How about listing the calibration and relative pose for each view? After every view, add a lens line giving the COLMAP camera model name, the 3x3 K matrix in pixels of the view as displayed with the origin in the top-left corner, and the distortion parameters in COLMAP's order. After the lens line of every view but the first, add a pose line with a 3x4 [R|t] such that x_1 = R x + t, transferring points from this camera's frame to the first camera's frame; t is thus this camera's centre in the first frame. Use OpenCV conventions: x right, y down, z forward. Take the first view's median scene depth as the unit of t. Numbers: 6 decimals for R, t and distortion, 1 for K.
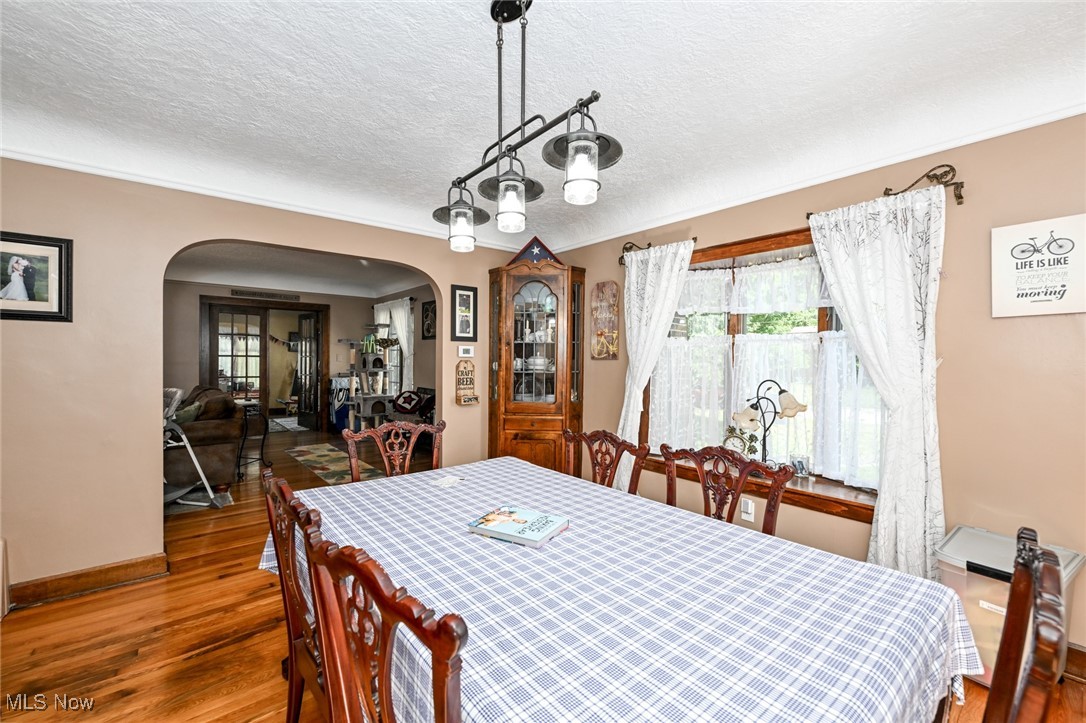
lens RADIAL K [[446.6, 0, 542.7], [0, 446.6, 362.9], [0, 0, 1]] dist [-0.001109, -0.000027]
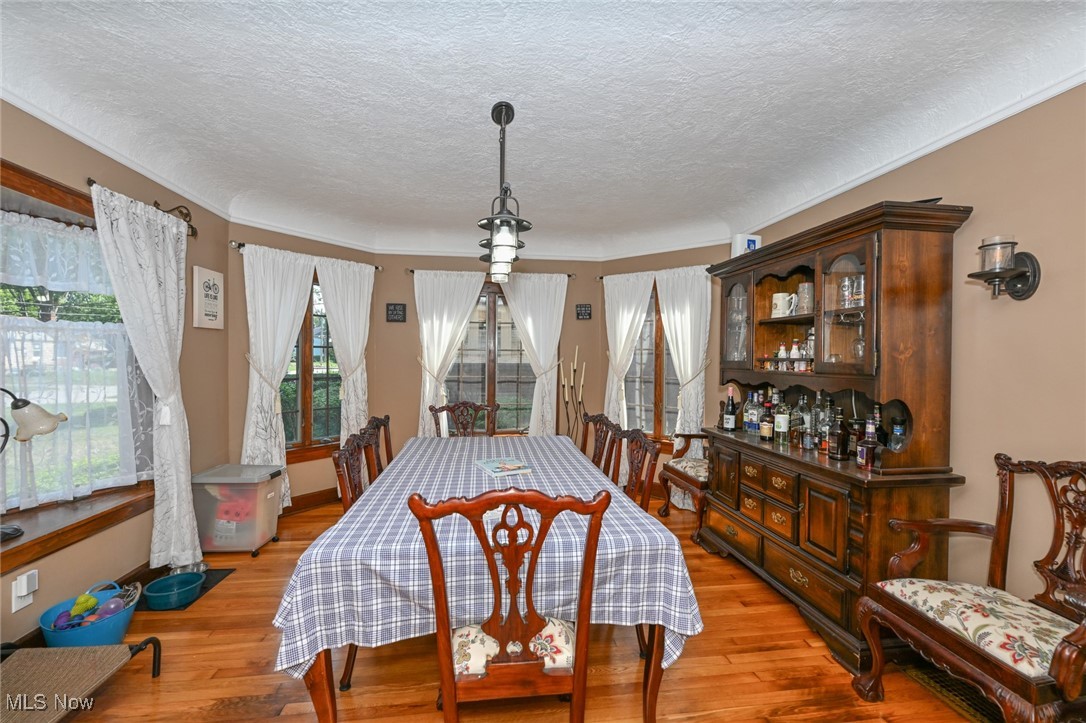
lens RADIAL K [[446.6, 0, 542.7], [0, 446.6, 362.9], [0, 0, 1]] dist [-0.001109, -0.000027]
pose [[-0.846623, -0.018462, 0.531873, -0.561222], [-0.009097, 0.999754, 0.020221, -0.019108], [-0.532116, 0.012281, -0.846582, 1.263842]]
